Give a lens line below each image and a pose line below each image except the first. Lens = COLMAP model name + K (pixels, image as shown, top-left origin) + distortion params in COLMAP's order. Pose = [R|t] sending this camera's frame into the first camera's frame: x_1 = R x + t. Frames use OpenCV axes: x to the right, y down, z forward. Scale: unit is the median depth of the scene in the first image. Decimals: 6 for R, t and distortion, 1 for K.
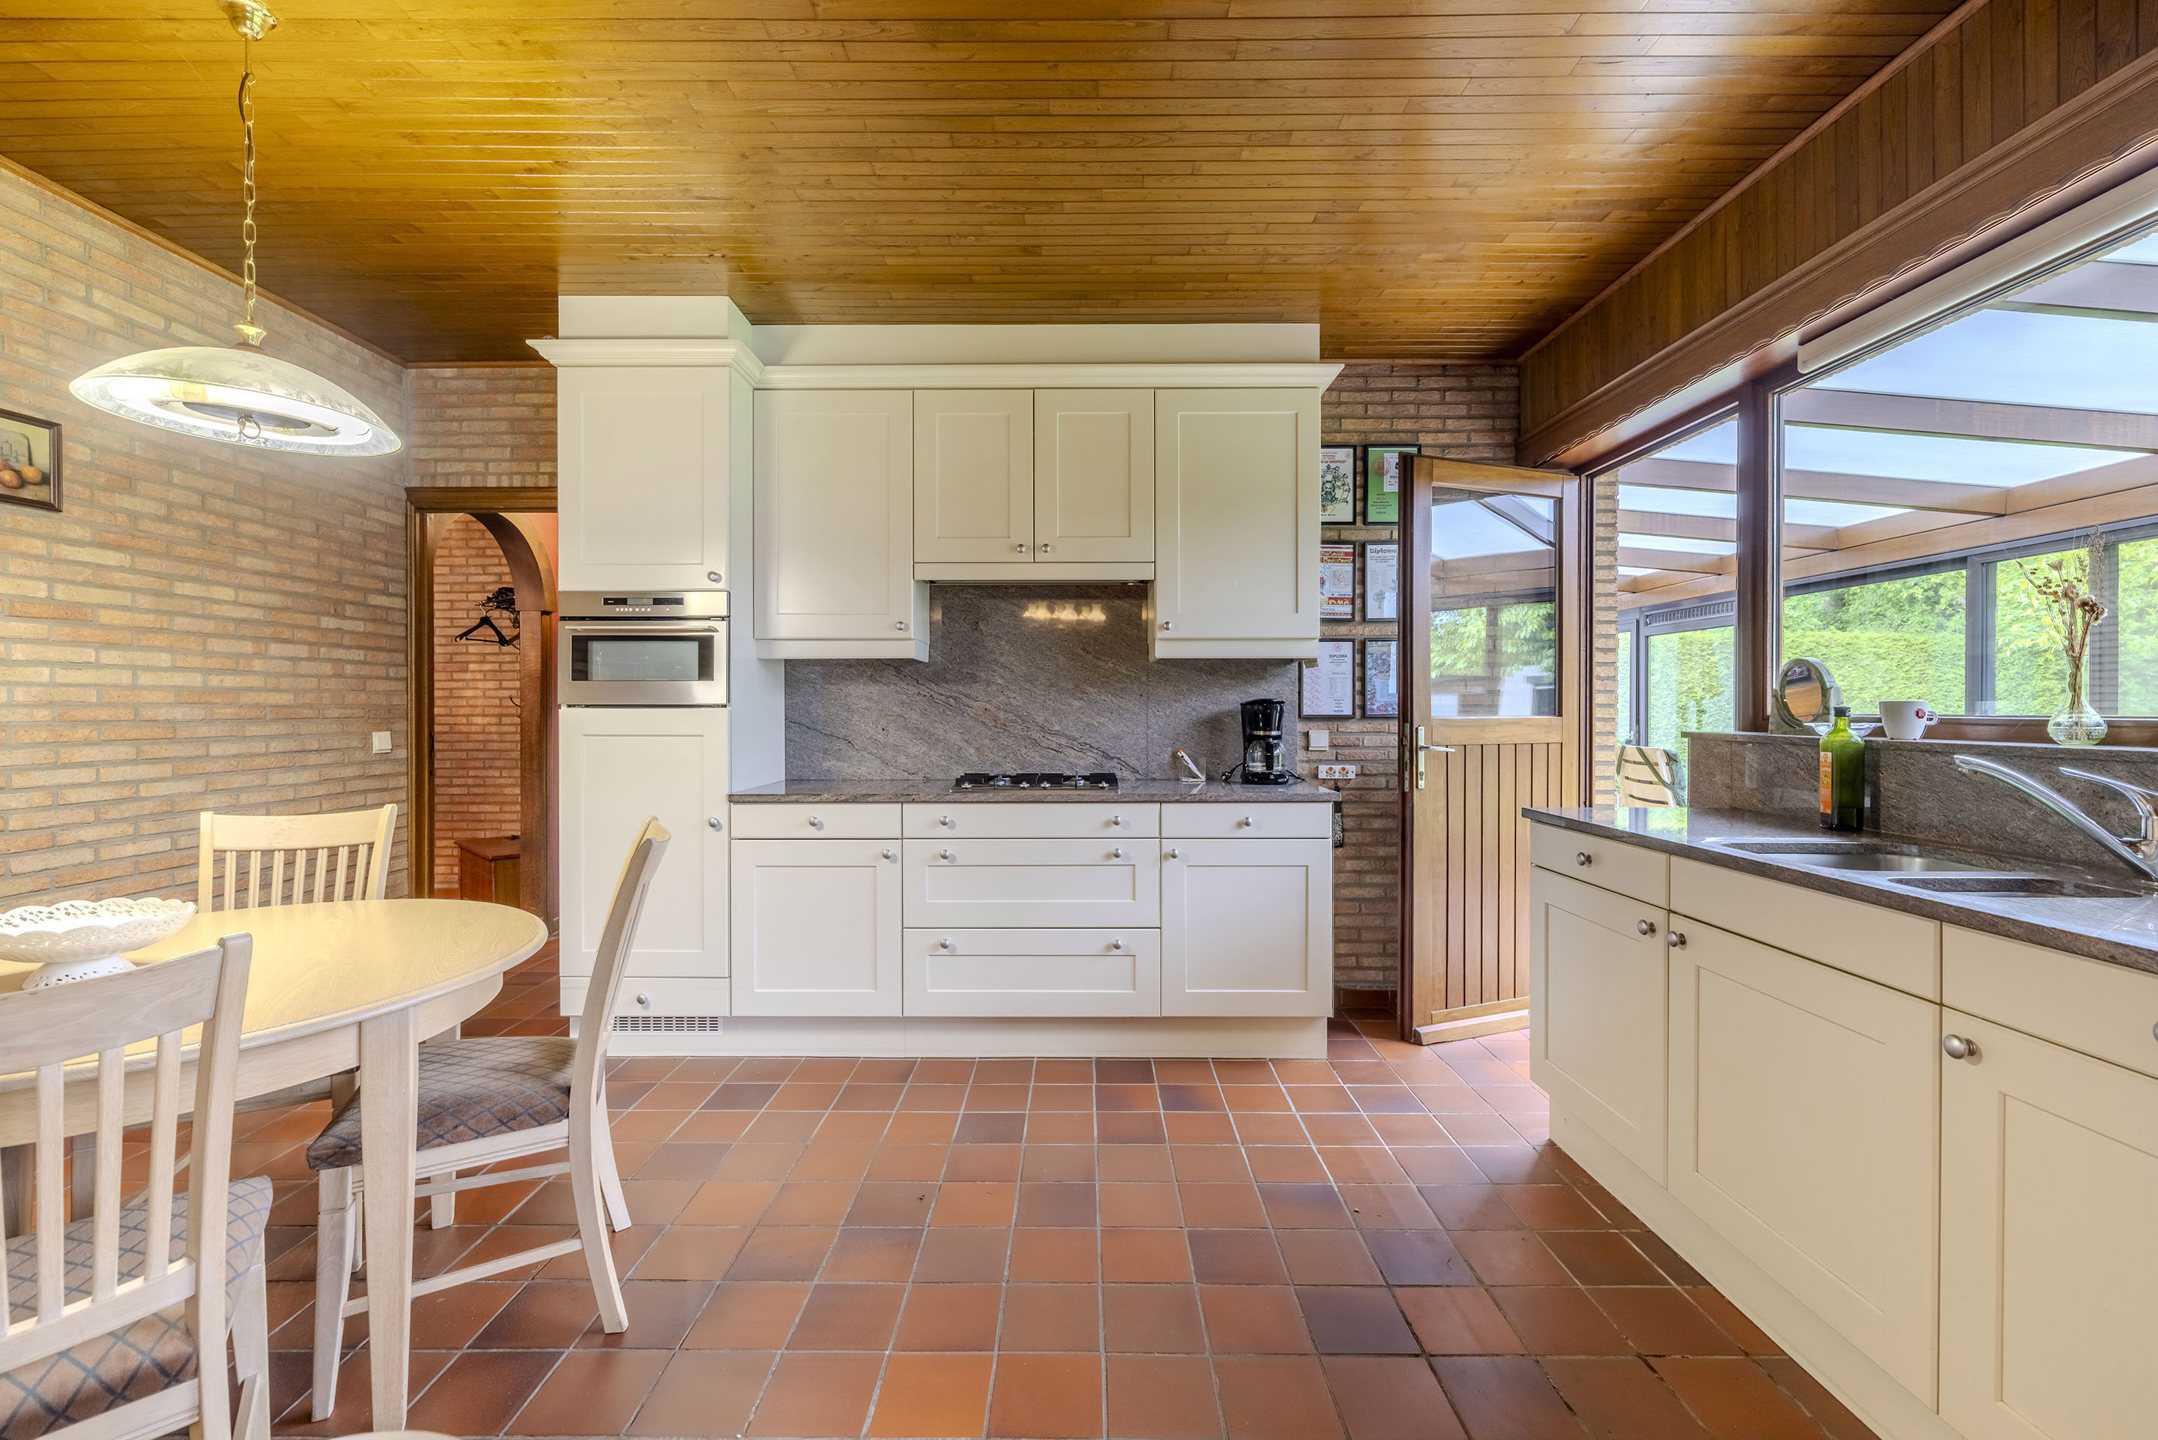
lens RADIAL K [[919.3, 0, 1084.8], [0, 919.3, 713.6], [0, 0, 1]] dist [0.000121, -0.000050]
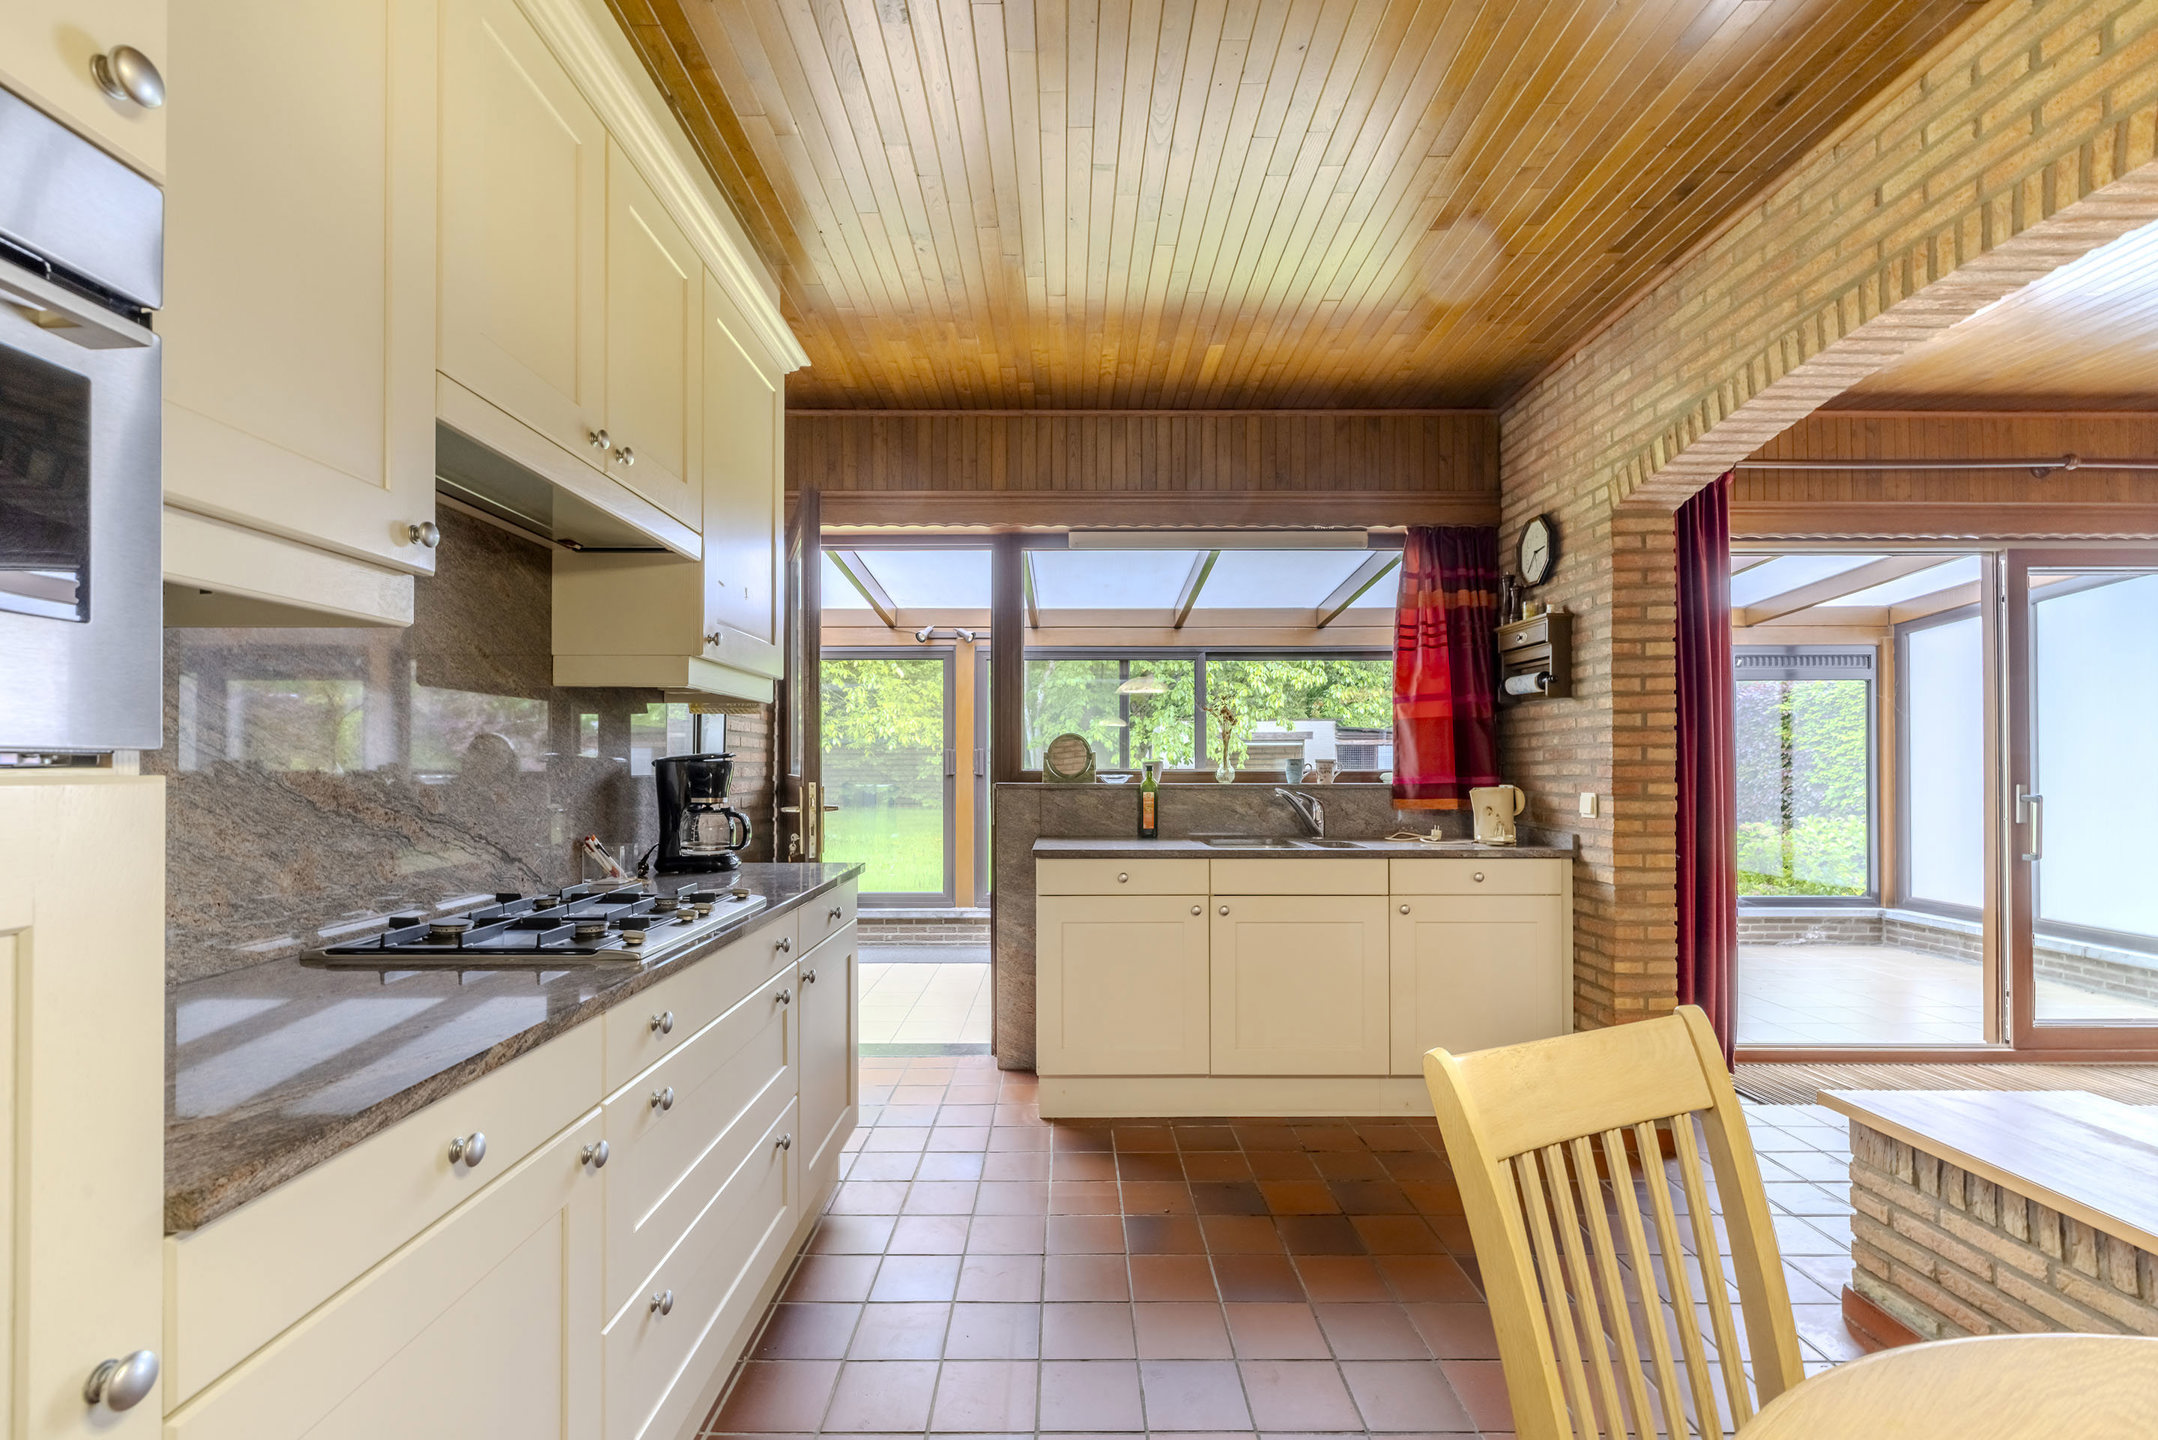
lens RADIAL K [[923.5, 0, 1071.9], [0, 923.5, 758.9], [0, 0, 1]] dist [0.000142, 0.000005]
pose [[-0.010849, 0.006726, 0.999919, -0.552728], [0.004994, 0.999965, -0.006672, -0.005134], [-0.999929, 0.004922, -0.010882, 0.741546]]
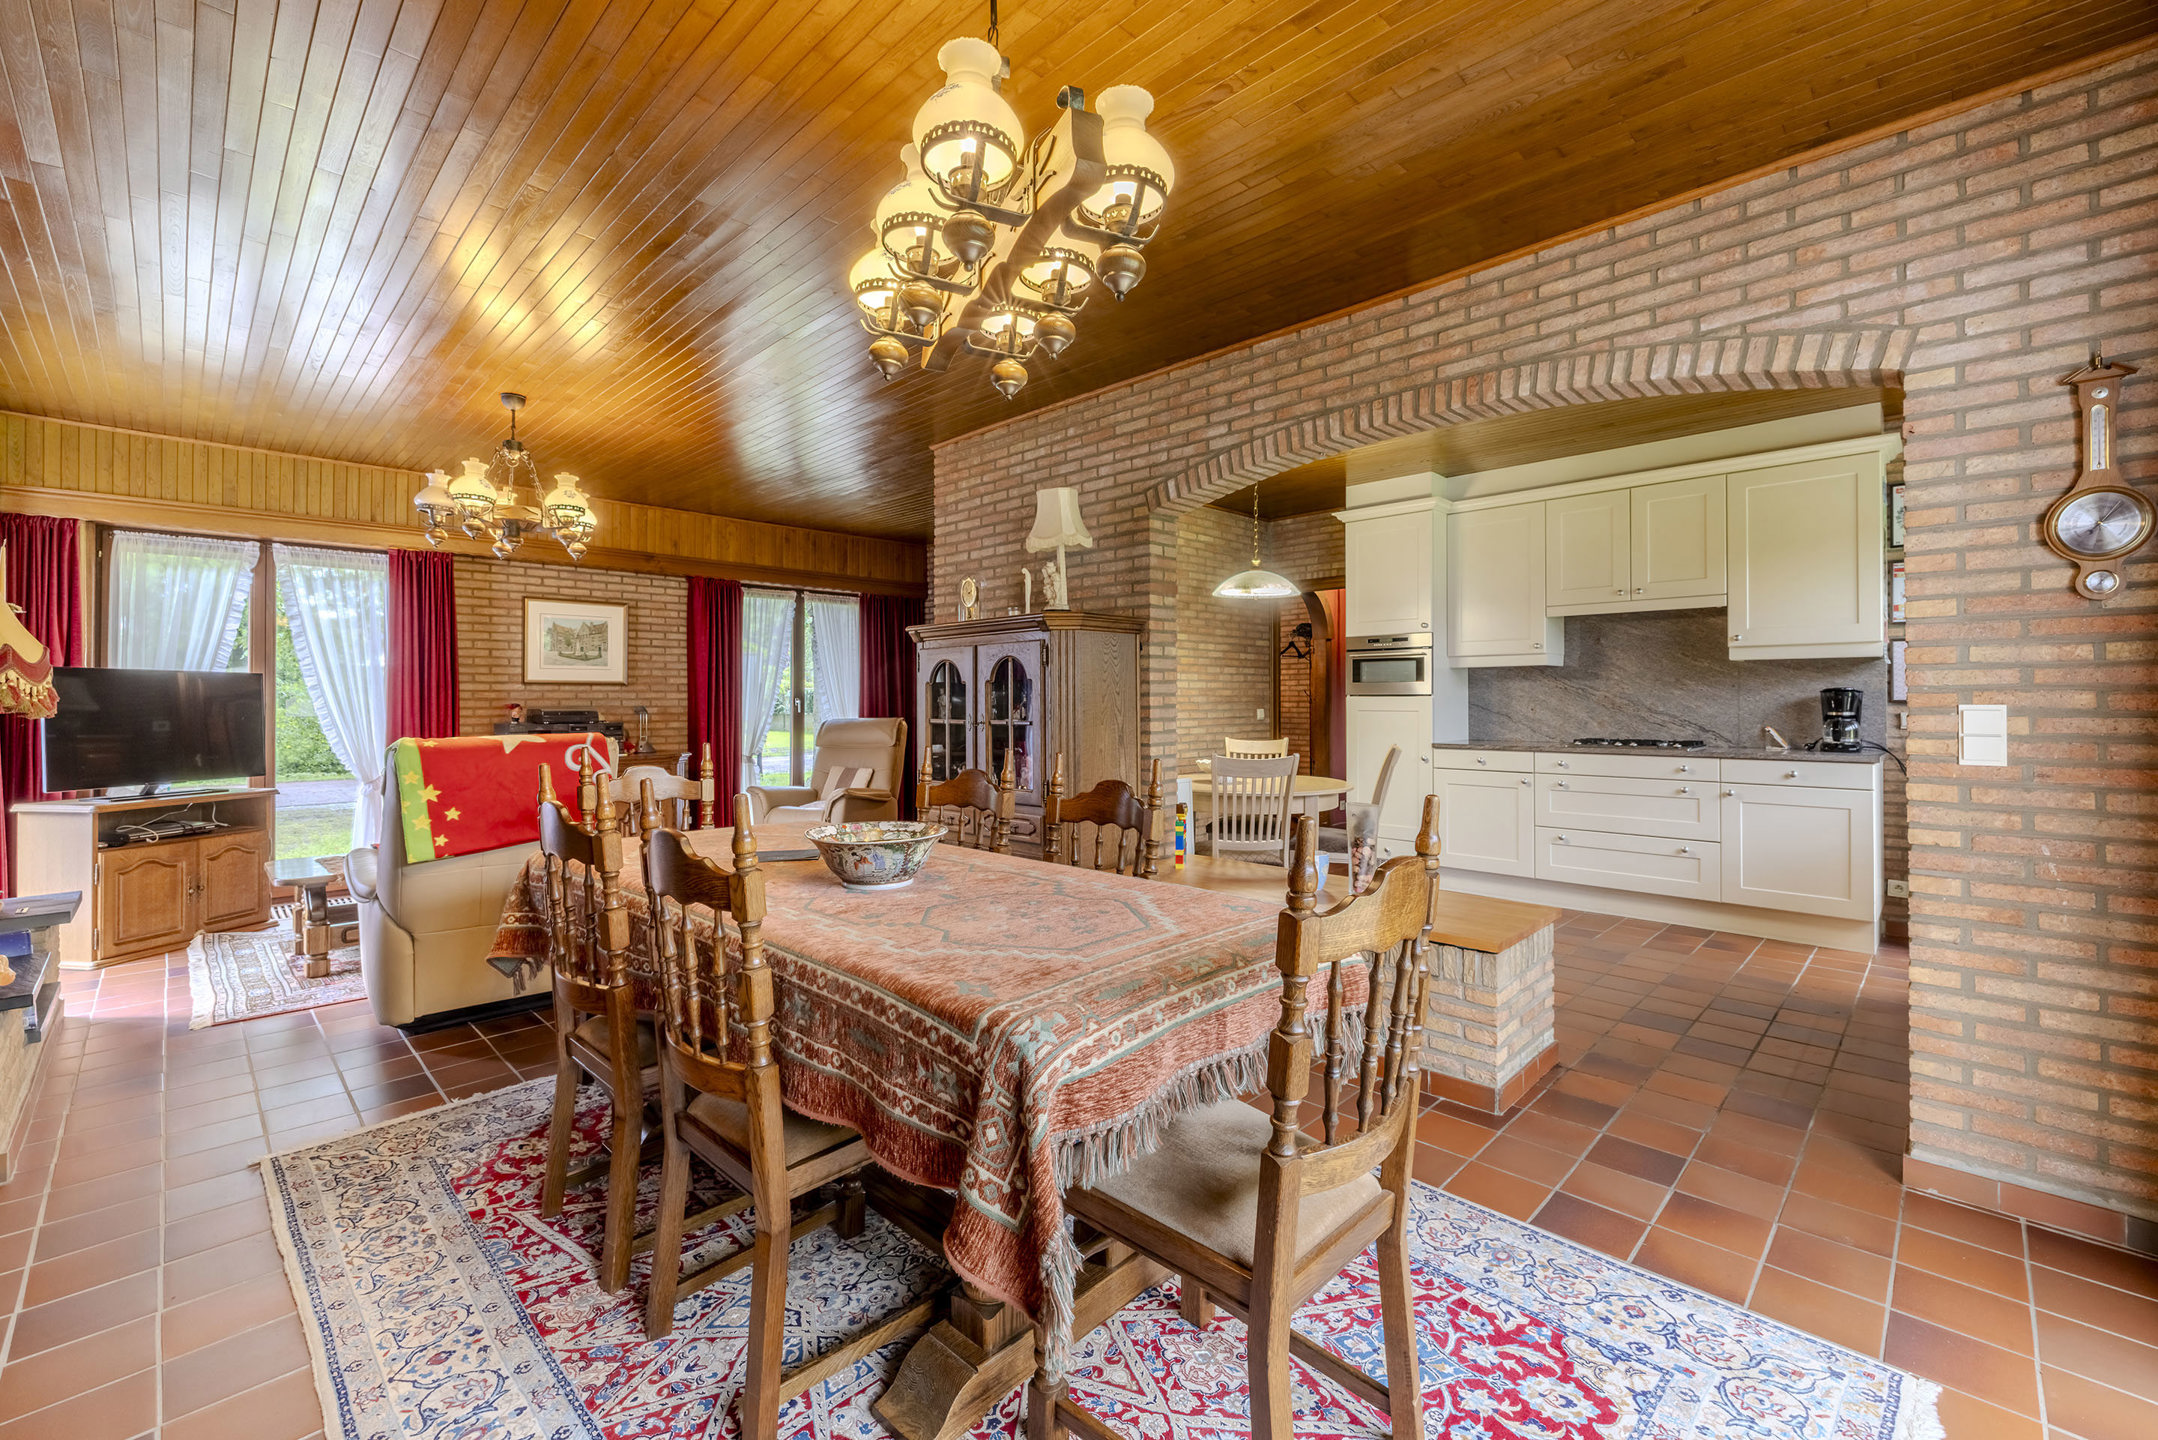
lens RADIAL K [[897.3, 0, 1070.1], [0, 897.3, 700.1], [0, 0, 1]] dist [-0.001401, -0.000262]
pose [[0.712998, -0.000878, -0.701166, 0.320849], [-0.001165, 0.999996, -0.002436, 0.006066], [0.701165, 0.002554, 0.712994, -0.712964]]
